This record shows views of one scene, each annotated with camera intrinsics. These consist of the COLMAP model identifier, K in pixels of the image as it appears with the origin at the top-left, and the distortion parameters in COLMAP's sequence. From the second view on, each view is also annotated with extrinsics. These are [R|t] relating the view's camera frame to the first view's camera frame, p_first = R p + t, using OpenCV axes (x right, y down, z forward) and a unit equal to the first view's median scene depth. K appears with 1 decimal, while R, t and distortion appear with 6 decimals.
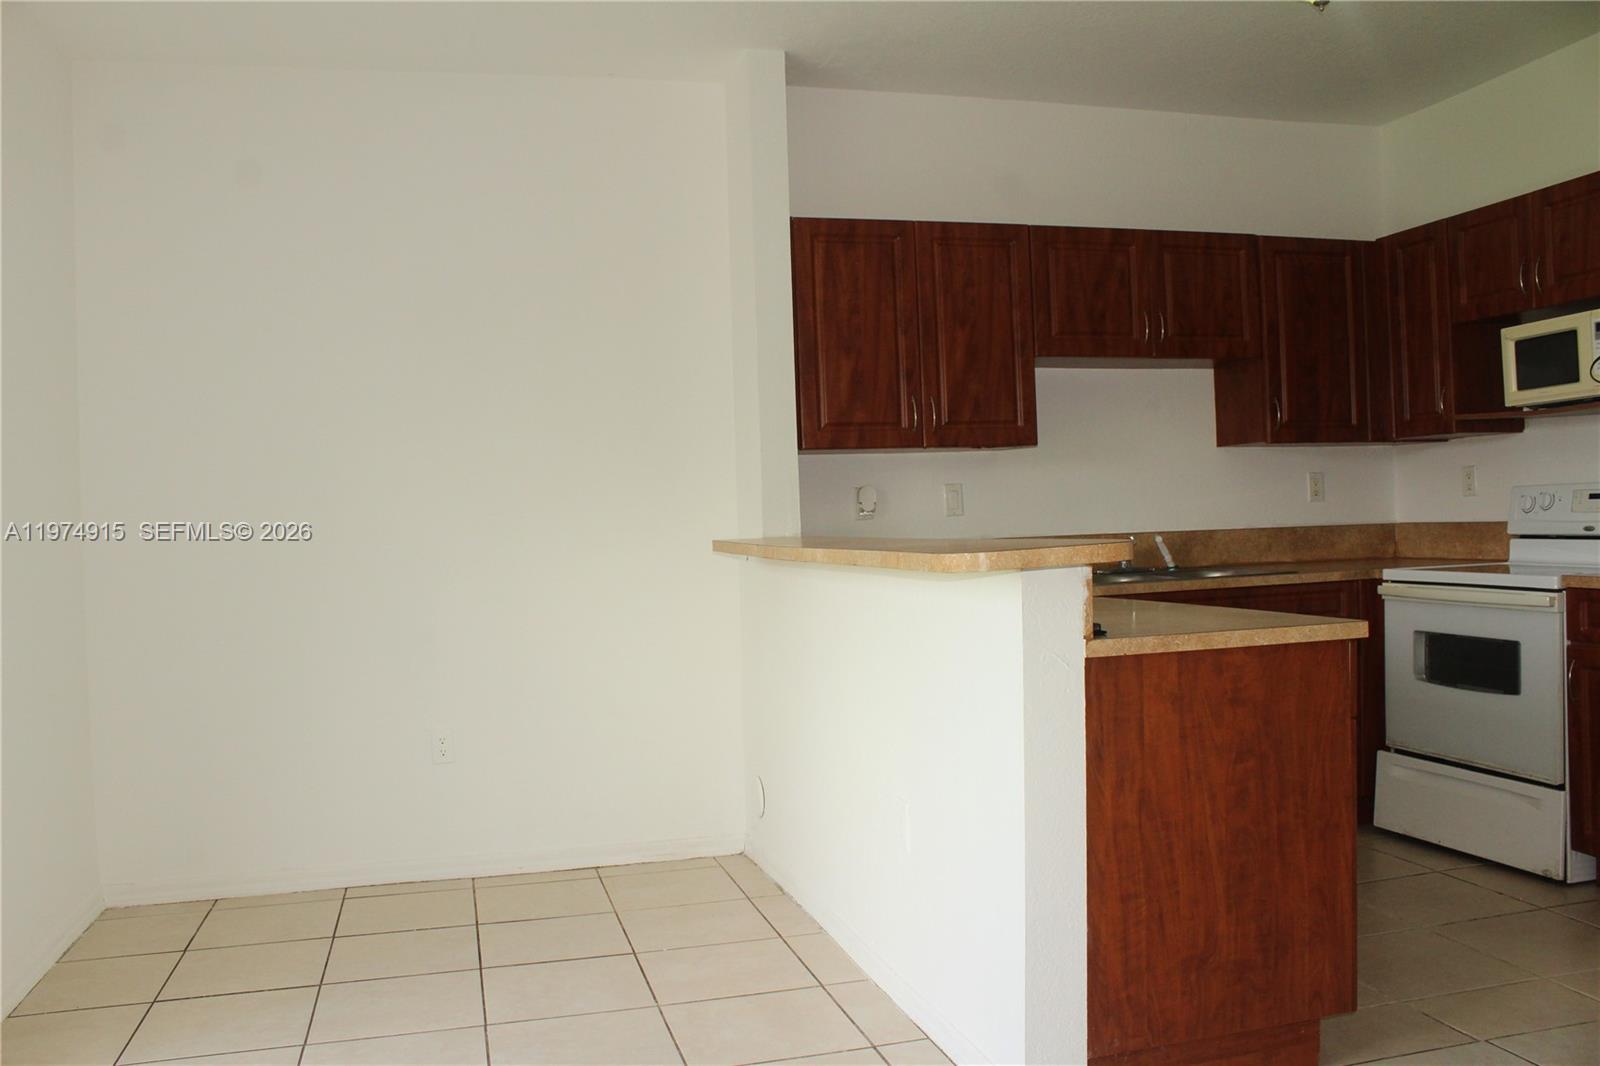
lens RADIAL K [[1307.7, 0, 802.7], [0, 1307.7, 519.1], [0, 0, 1]] dist [-0.175845, 0.160668]
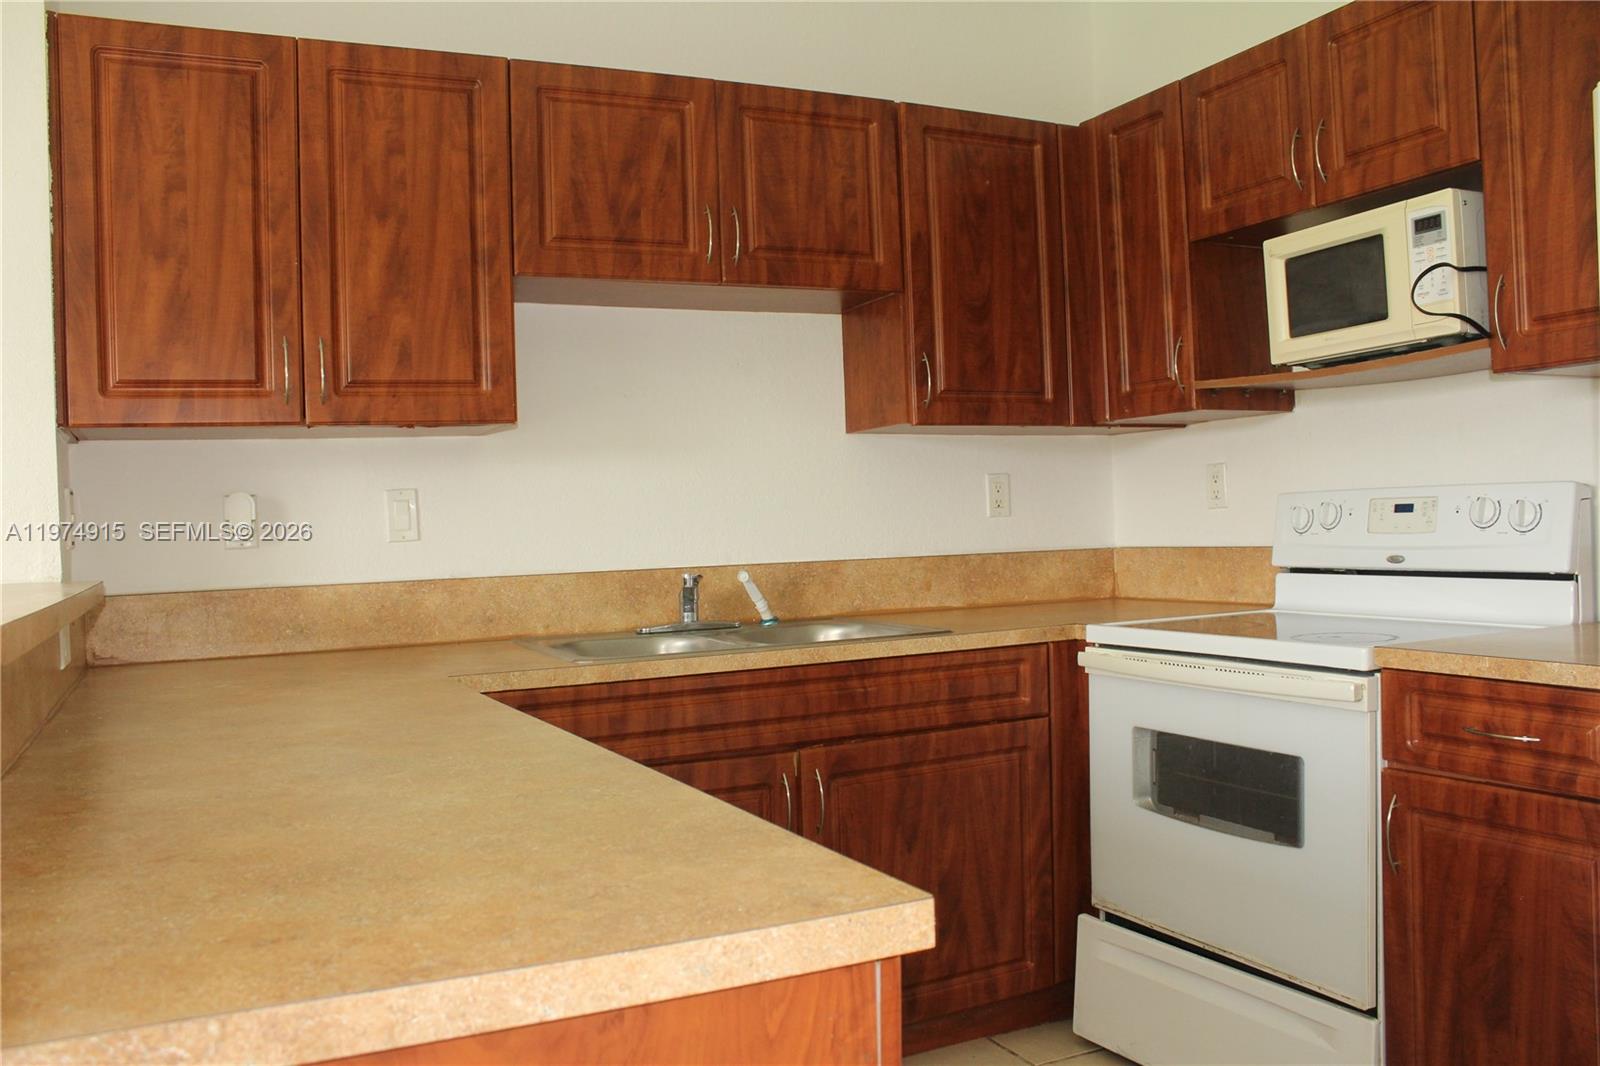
lens RADIAL K [[1307.7, 0, 802.7], [0, 1307.7, 519.1], [0, 0, 1]] dist [-0.175845, 0.160668]
pose [[0.983475, -0.001562, 0.181040, 0.201100], [0.003380, 0.999947, -0.009732, -0.006777], [-0.181015, 0.010183, 0.983428, 0.390689]]
